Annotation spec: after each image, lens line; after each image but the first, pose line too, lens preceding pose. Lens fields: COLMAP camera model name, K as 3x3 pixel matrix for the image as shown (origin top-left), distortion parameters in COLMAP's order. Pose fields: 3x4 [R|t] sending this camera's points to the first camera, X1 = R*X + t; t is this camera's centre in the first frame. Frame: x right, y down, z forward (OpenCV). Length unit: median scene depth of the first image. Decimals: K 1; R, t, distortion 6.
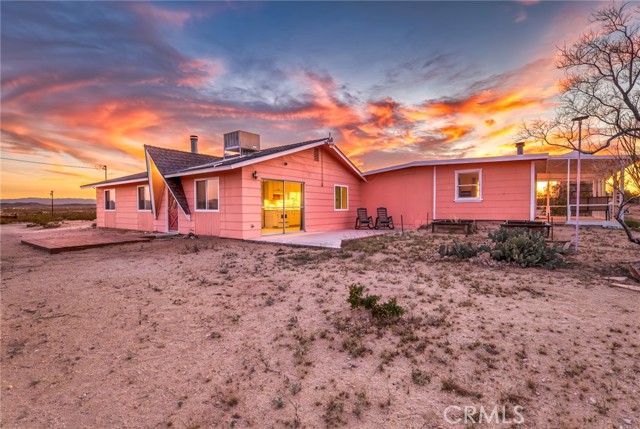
lens RADIAL K [[304.2, 0, 314.2], [0, 304.2, 217.2], [0, 0, 1]] dist [0.001044, 0.000076]
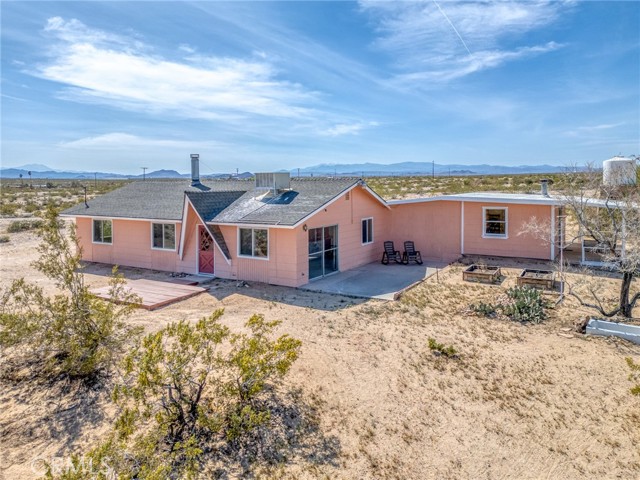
lens RADIAL K [[475.4, 0, 314.4], [0, 475.4, 214.3], [0, 0, 1]] dist [0.044628, -0.034978]
pose [[0.995761, -0.008131, 0.091618, -0.442147], [0.005239, 0.999482, 0.031756, -0.337816], [-0.091828, -0.031142, 0.995288, -0.981668]]
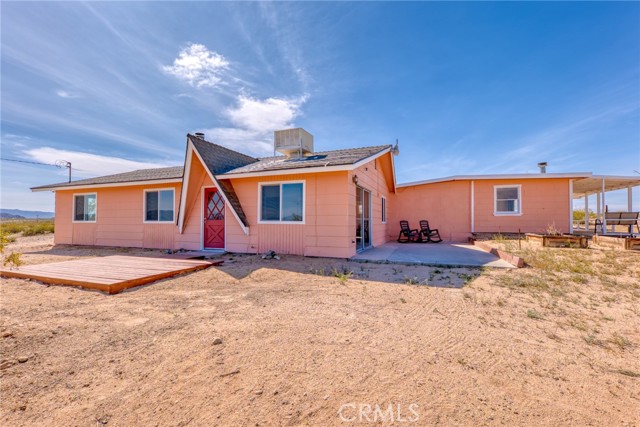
lens RADIAL K [[288.1, 0, 320.7], [0, 288.1, 219.0], [0, 0, 1]] dist [-0.019762, -0.000796]
pose [[0.966557, 0.008398, 0.256315, -0.674763], [0.000271, 0.999430, -0.033766, -0.008088], [-0.256453, 0.032707, 0.966003, 0.386627]]
